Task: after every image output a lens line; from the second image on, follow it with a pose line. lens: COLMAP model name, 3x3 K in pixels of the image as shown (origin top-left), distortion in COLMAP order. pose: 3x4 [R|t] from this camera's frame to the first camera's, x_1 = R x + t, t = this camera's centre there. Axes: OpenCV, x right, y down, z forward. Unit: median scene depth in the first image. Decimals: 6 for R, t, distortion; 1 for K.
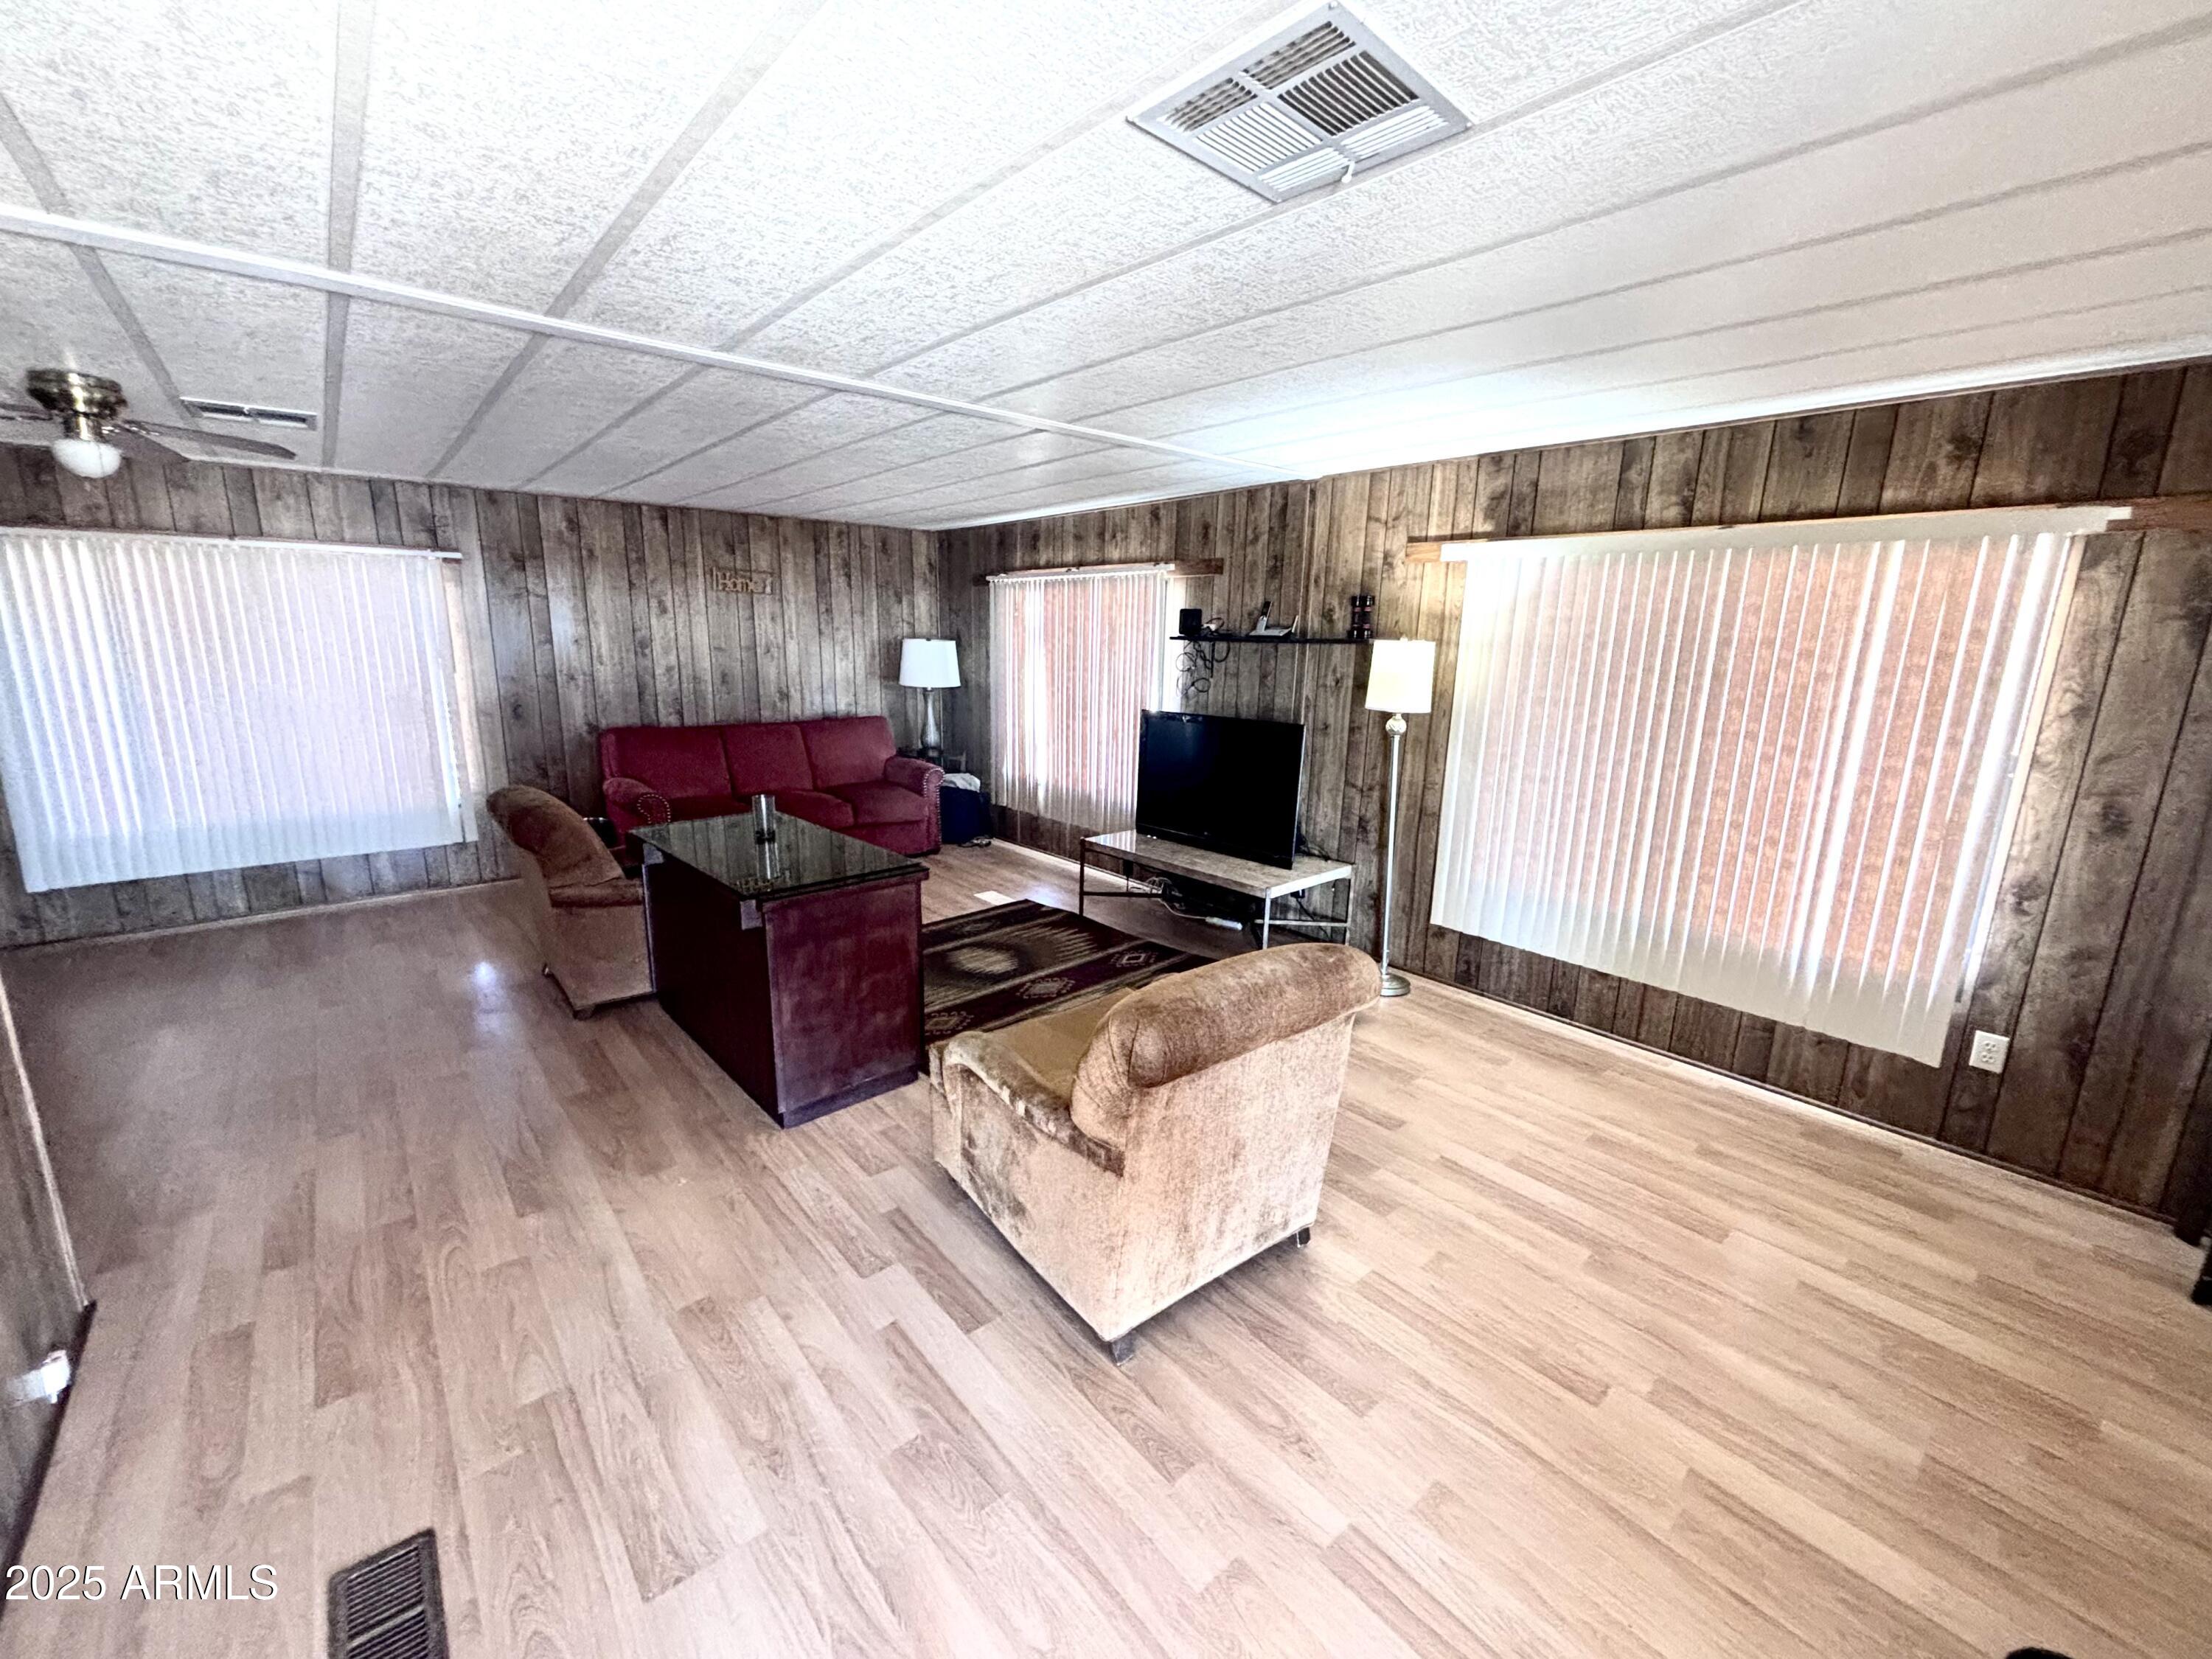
lens RADIAL K [[892.3, 0, 1106.0], [0, 892.3, 829.5], [0, 0, 1]] dist [-0.016770, -0.000193]
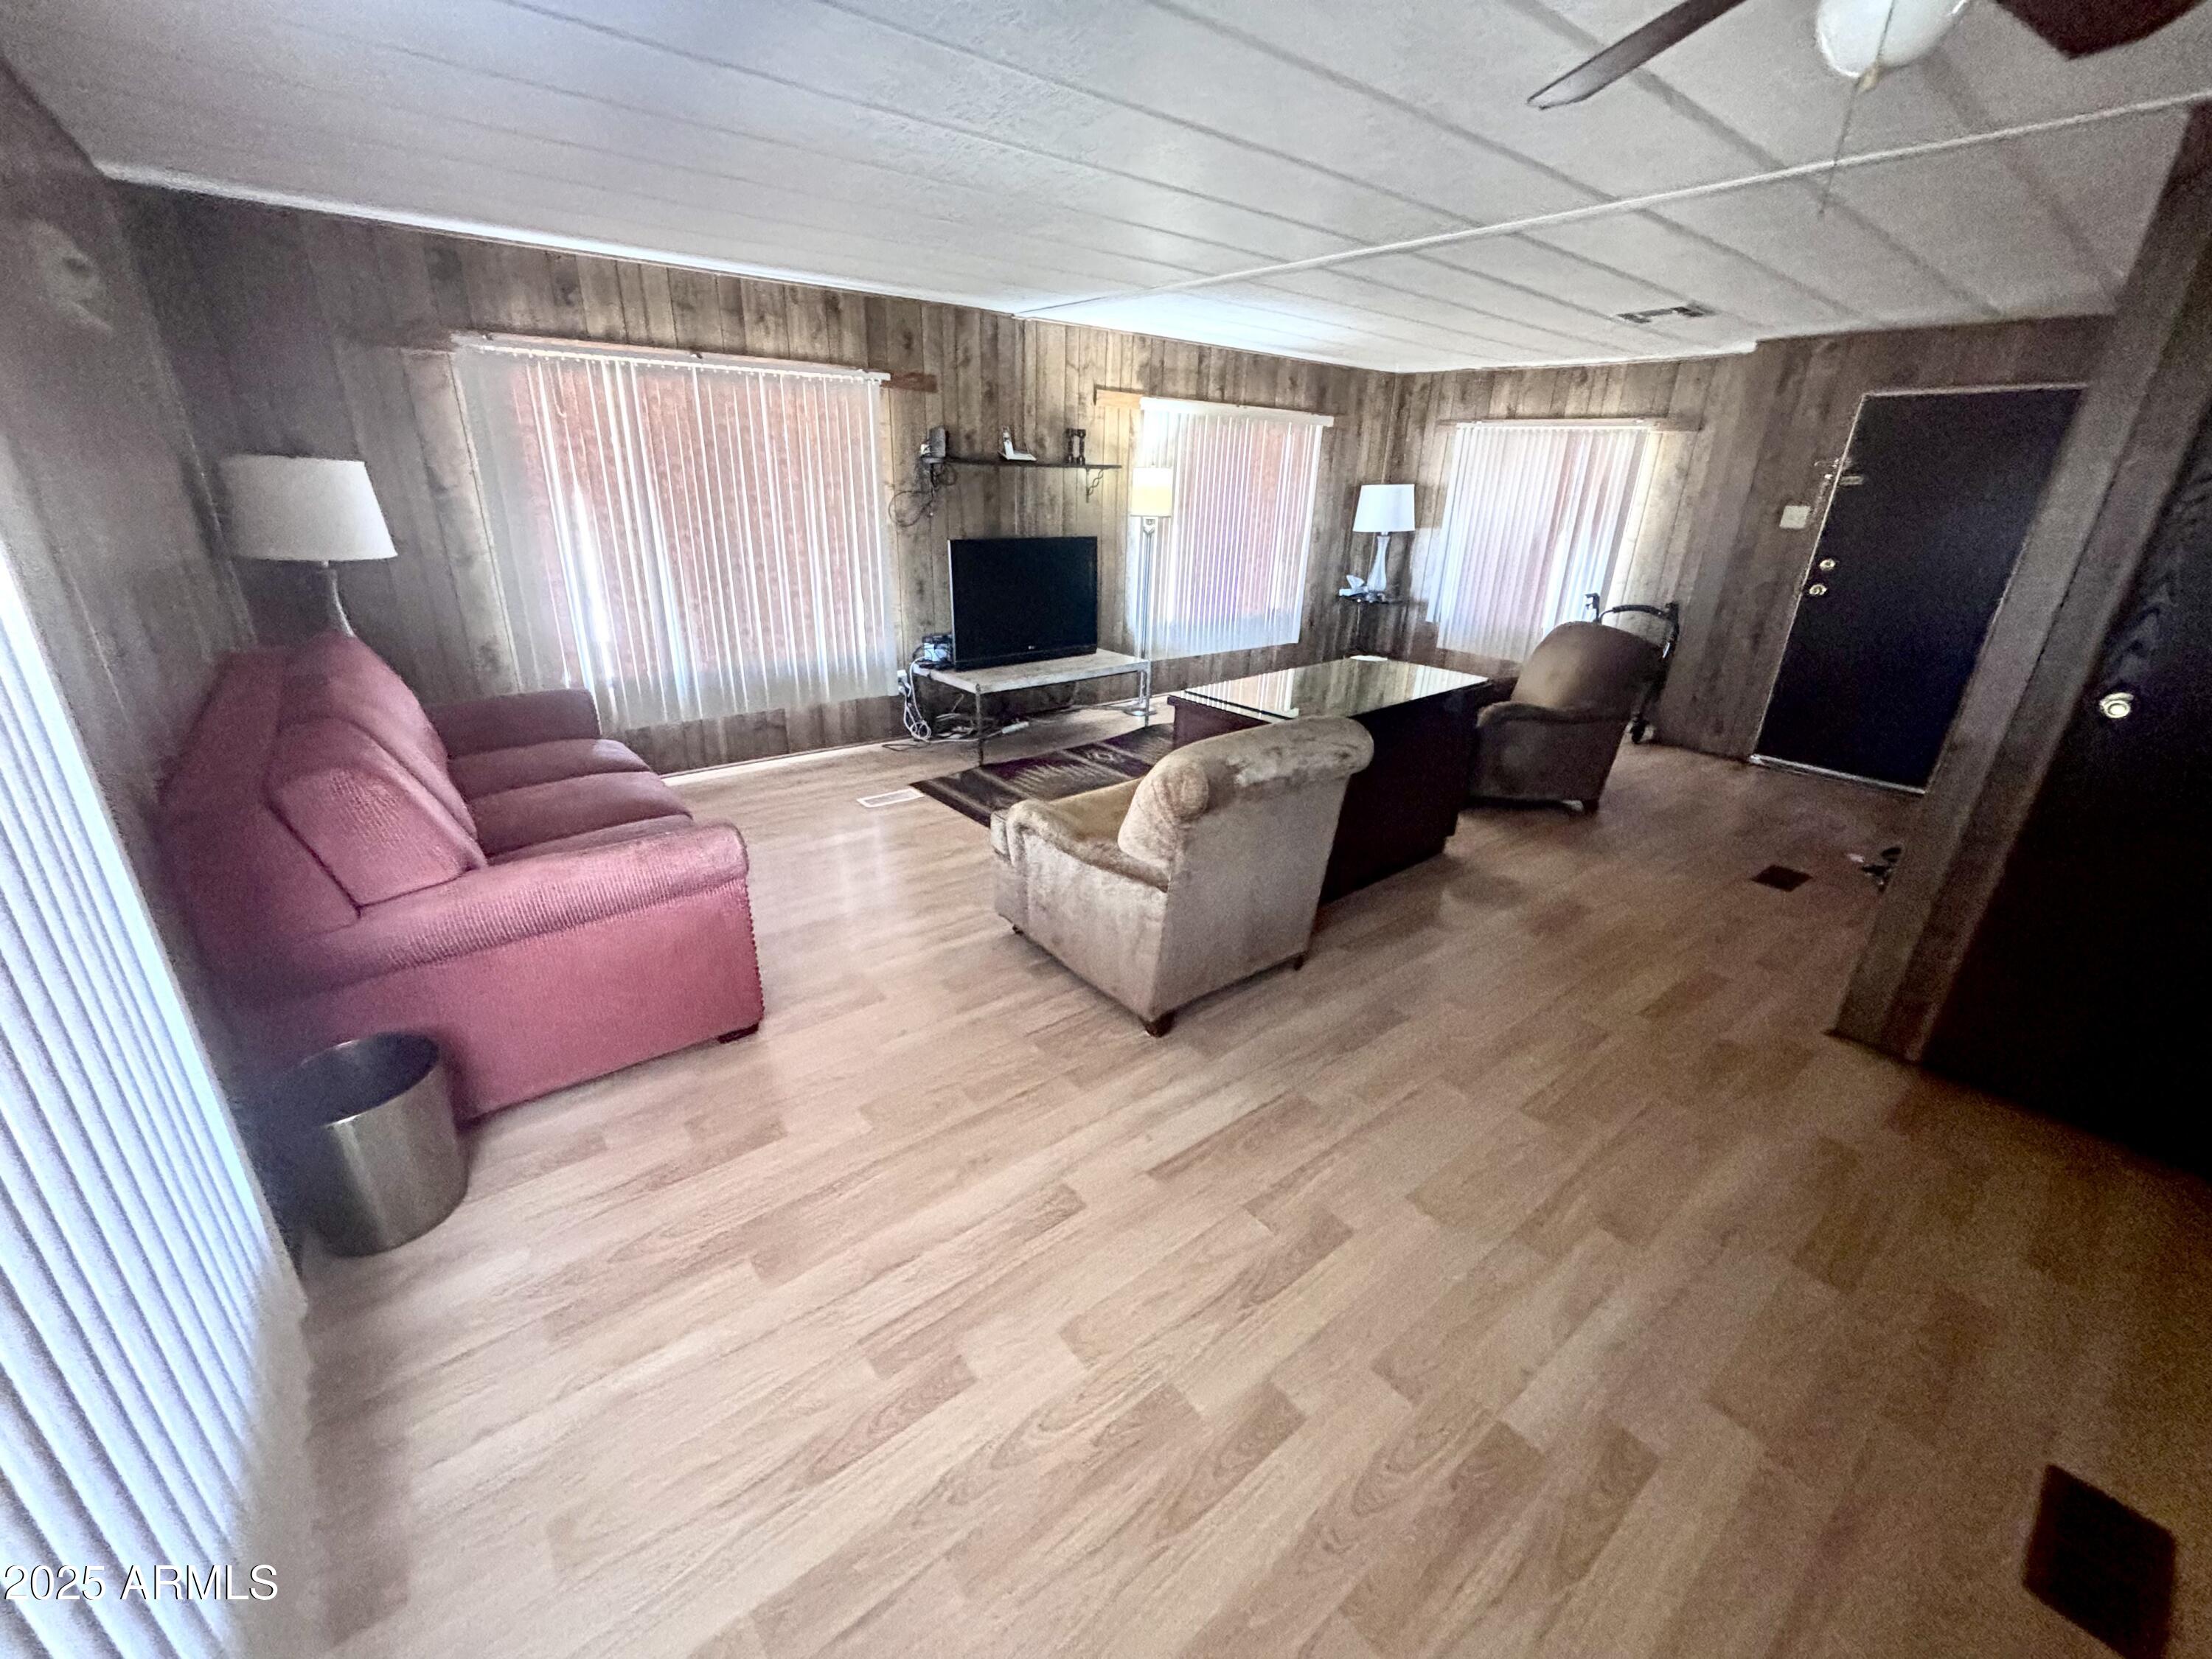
lens RADIAL K [[892.3, 0, 1106.0], [0, 892.3, 829.5], [0, 0, 1]] dist [-0.016770, -0.000193]
pose [[0.018842, -0.390163, 0.920553, -1.042451], [0.184937, 0.906189, 0.380289, -0.203111], [-0.982570, 0.163079, 0.089230, 0.872689]]
